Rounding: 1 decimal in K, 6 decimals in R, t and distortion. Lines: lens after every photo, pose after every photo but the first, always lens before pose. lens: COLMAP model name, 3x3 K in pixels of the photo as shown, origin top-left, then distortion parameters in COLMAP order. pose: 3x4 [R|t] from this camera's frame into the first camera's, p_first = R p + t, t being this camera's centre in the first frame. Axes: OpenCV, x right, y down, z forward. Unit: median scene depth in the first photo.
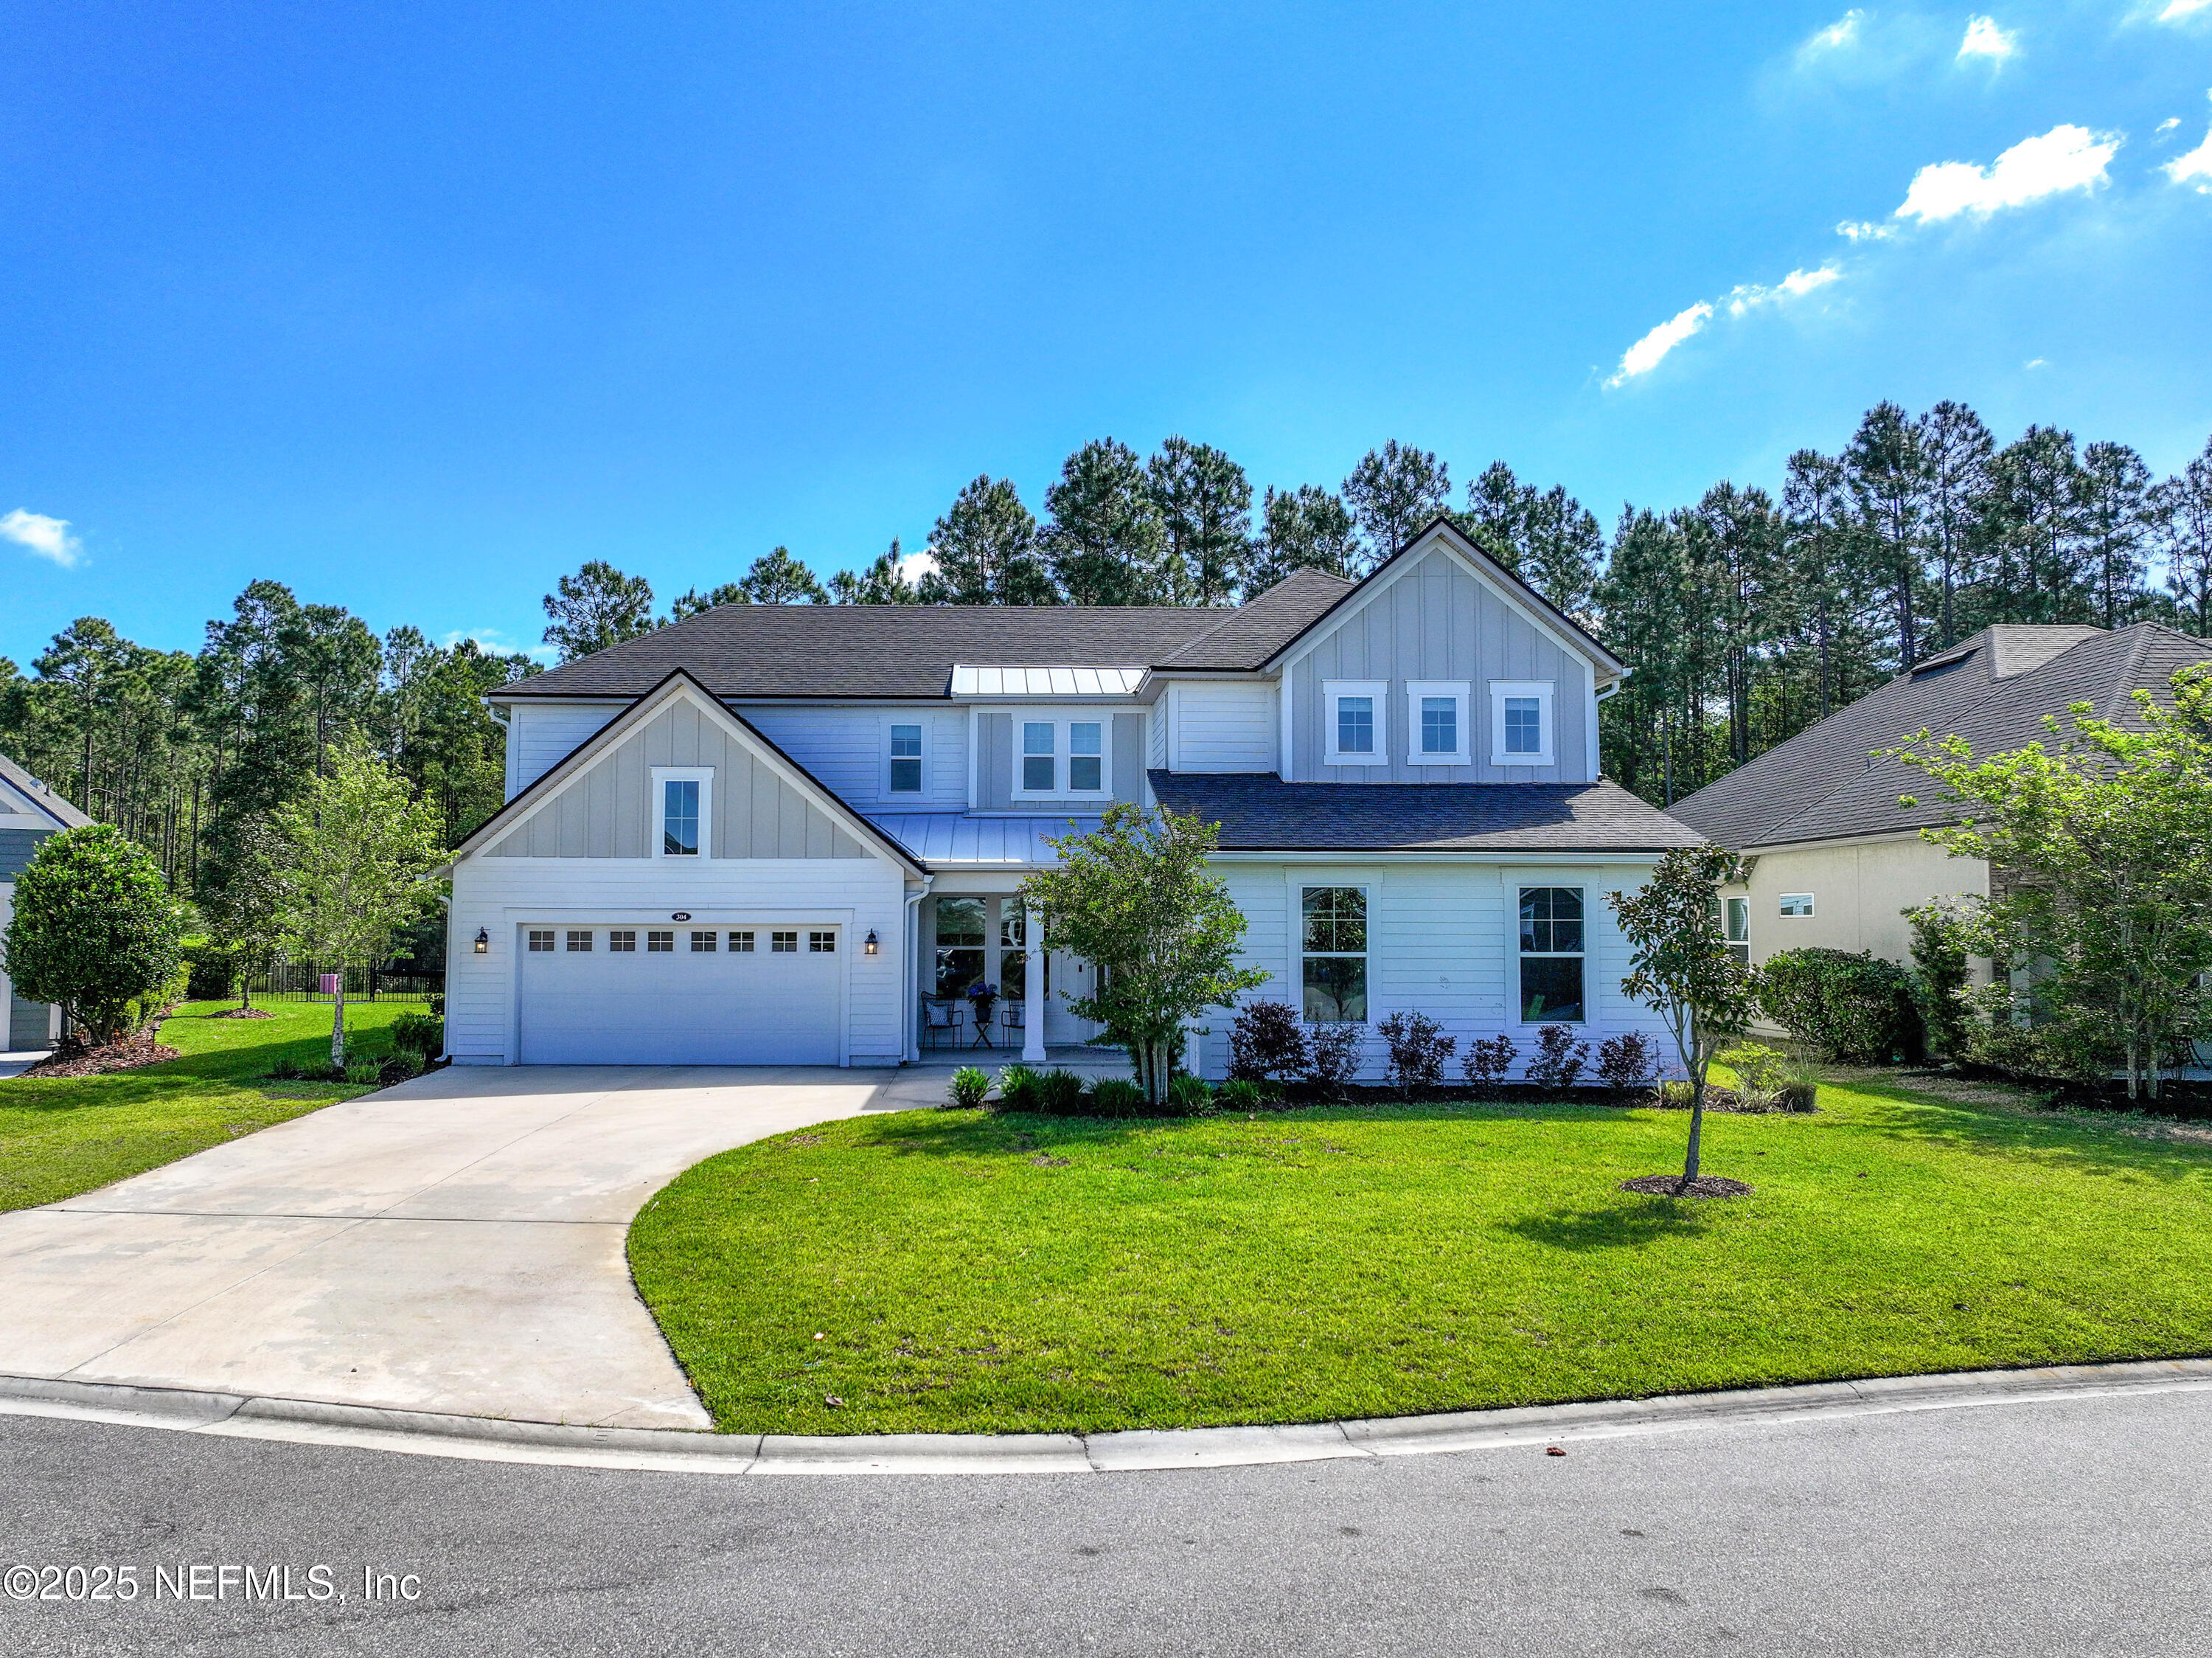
lens RADIAL K [[1603.2, 0, 1006.8], [0, 1603.2, 825.6], [0, 0, 1]] dist [-0.007451, -0.007098]
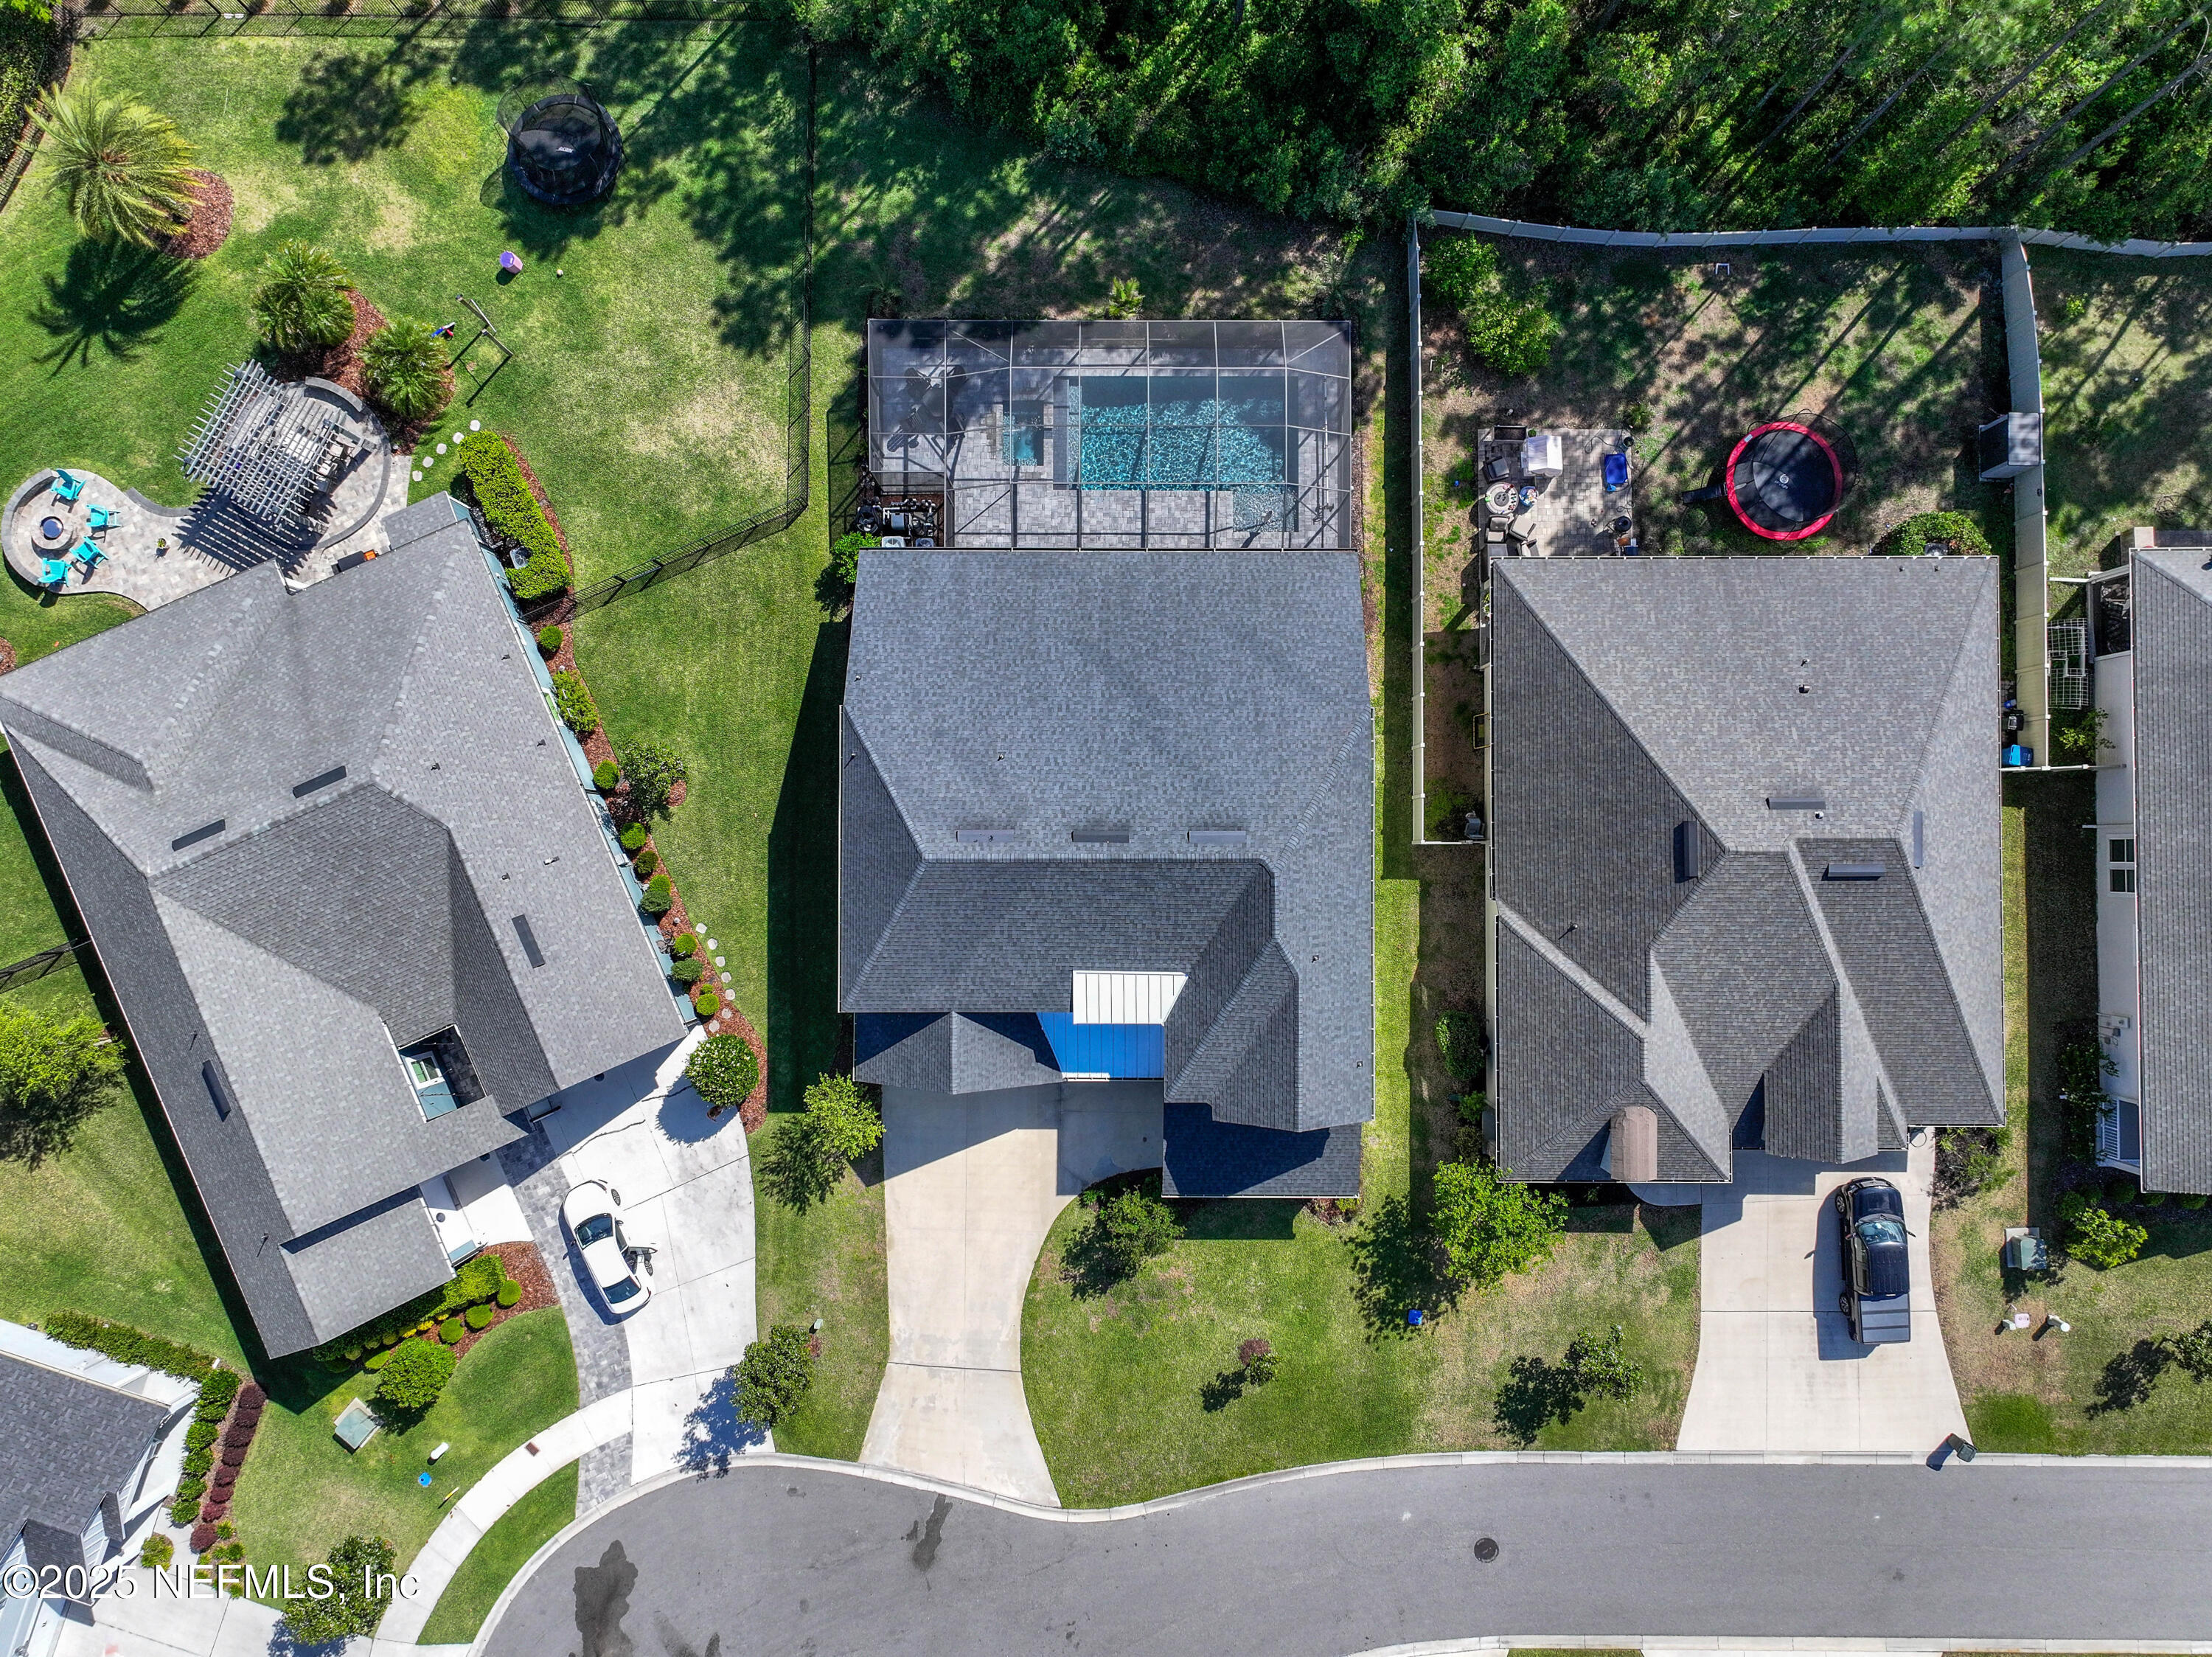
lens RADIAL K [[1549.5, 0, 1109.8], [0, 1549.5, 825.8], [0, 0, 1]] dist [0.000659, 0.008965]
pose [[0.999880, 0.006594, -0.014035, 0.042304], [0.014325, -0.046268, 0.998826, -2.190240], [0.005937, -0.998907, -0.046357, 1.458556]]
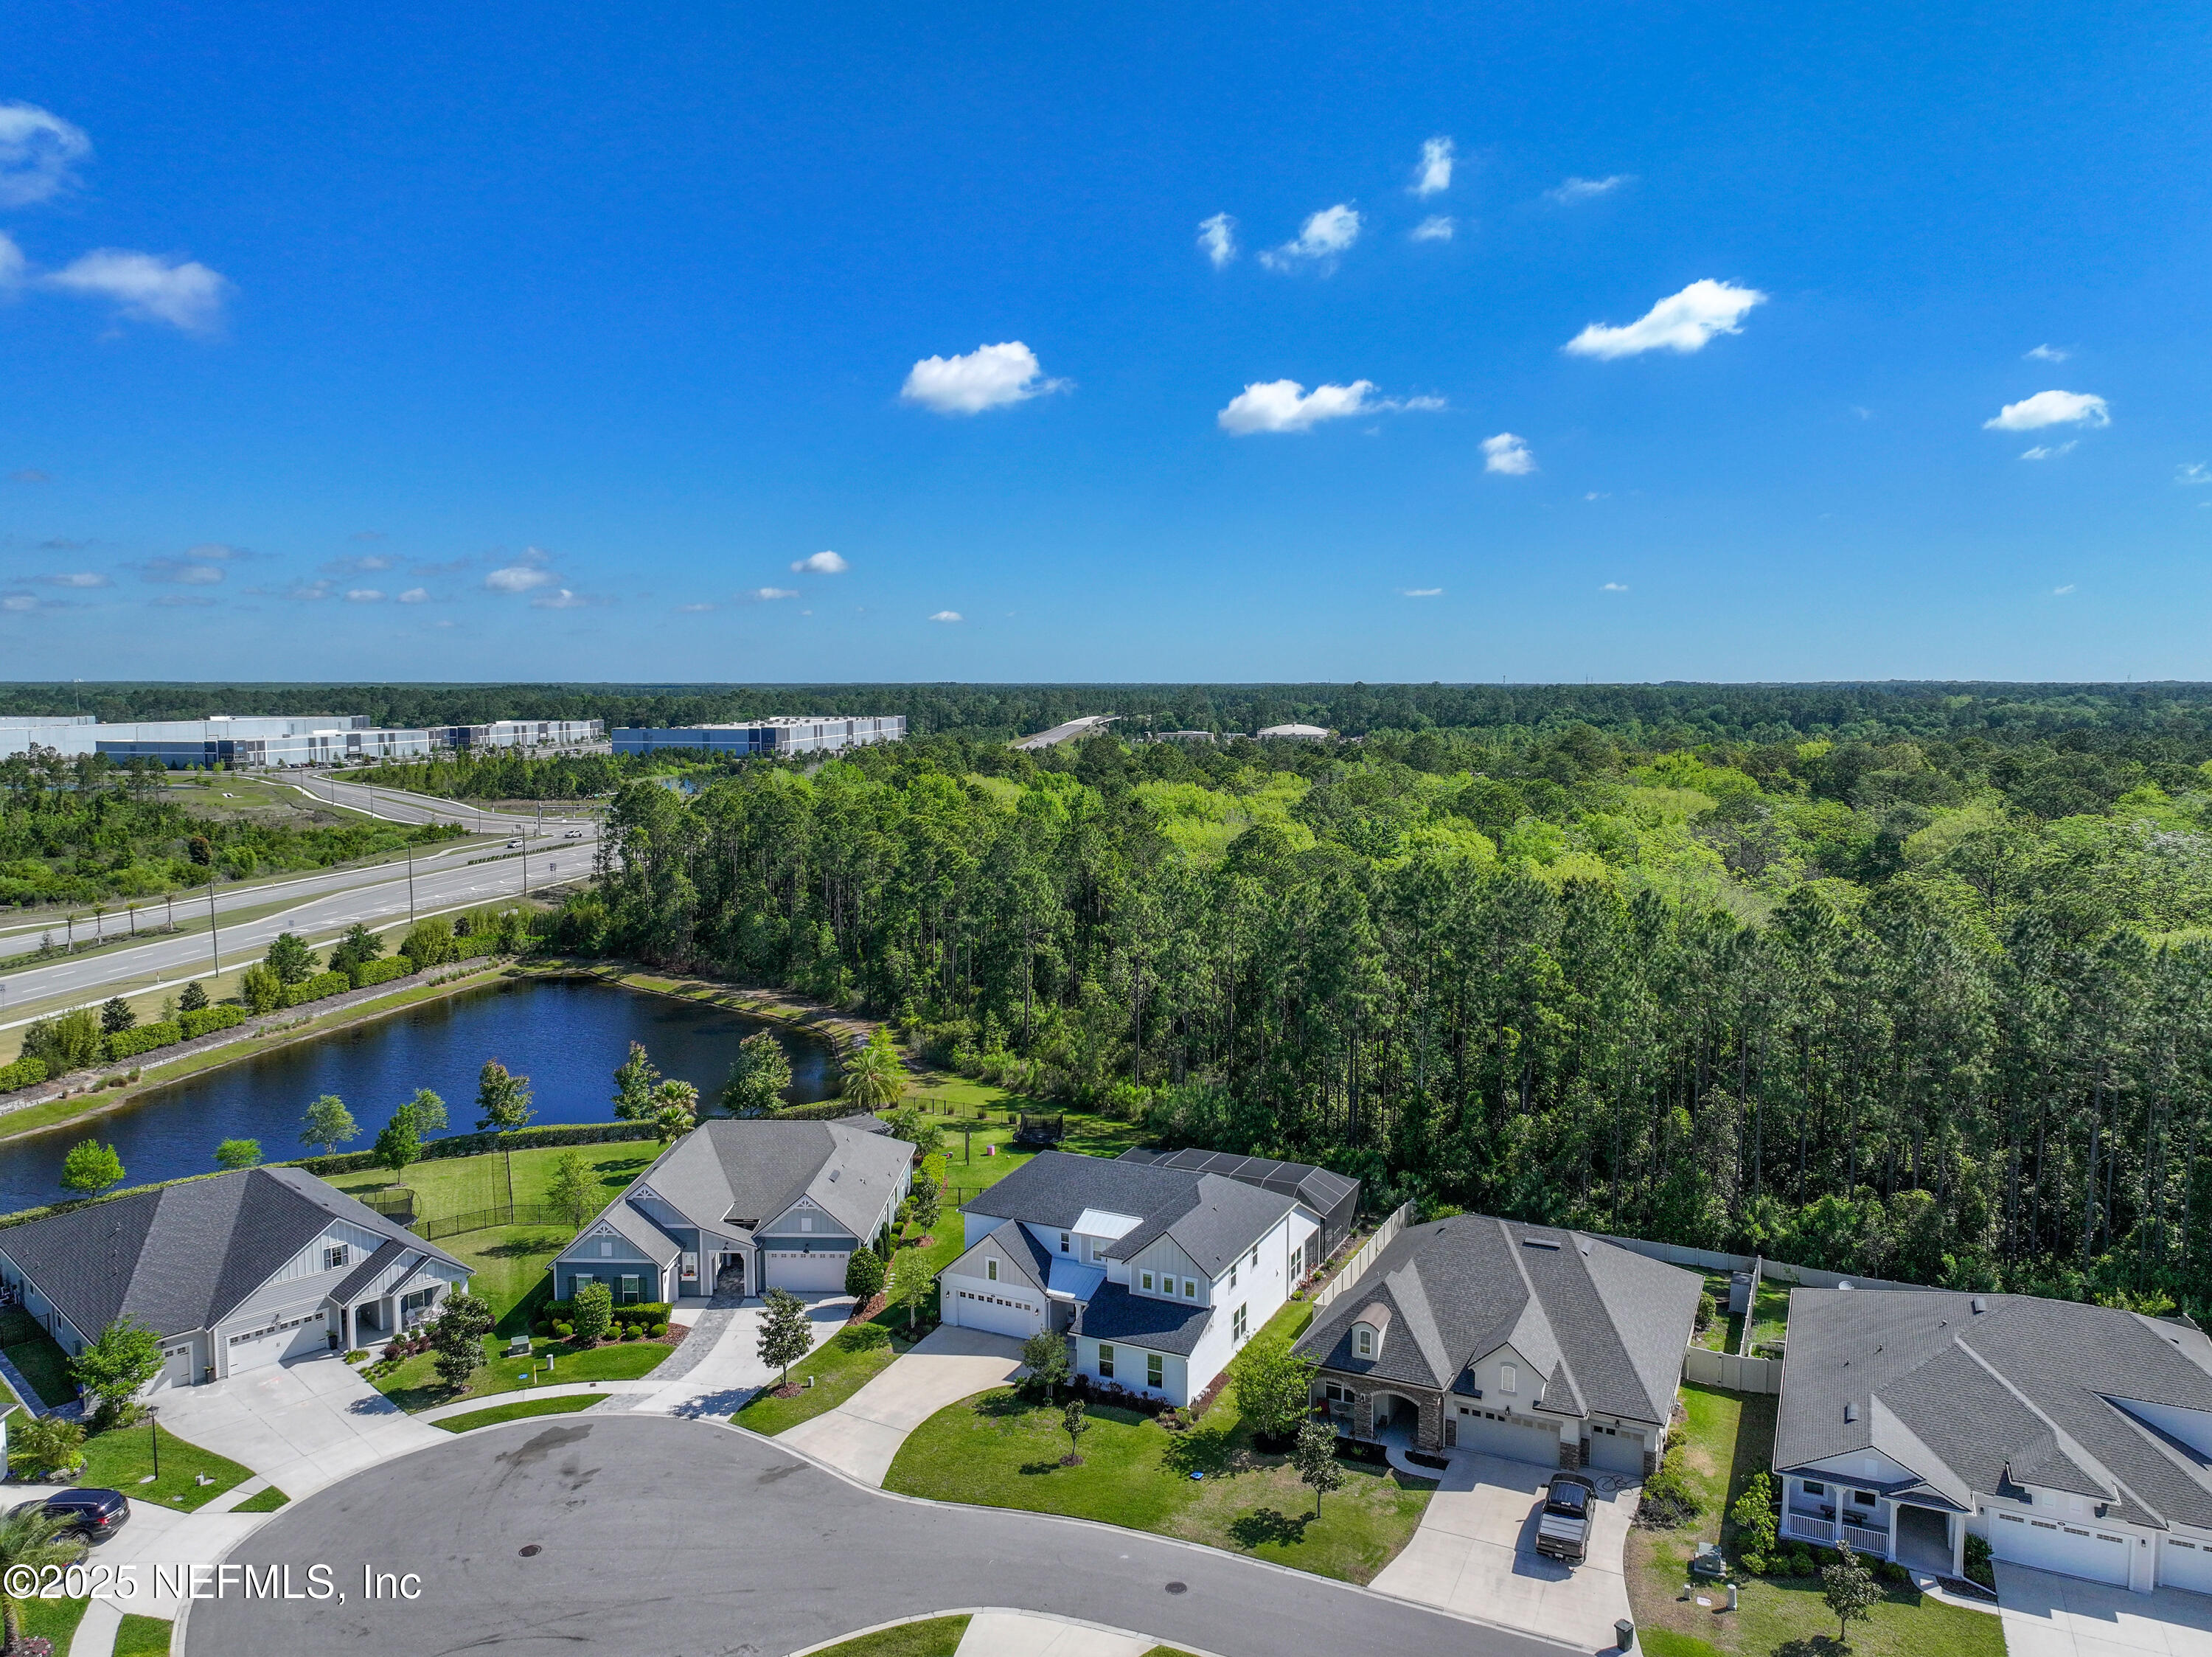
lens RADIAL K [[1549.5, 0, 1109.8], [0, 1549.5, 825.8], [0, 0, 1]] dist [0.000659, 0.008965]
pose [[0.897137, 0.032859, -0.440528, 1.604624], [0.037746, 0.987881, 0.150556, -1.566744], [0.440136, -0.151698, 0.885024, -1.929878]]
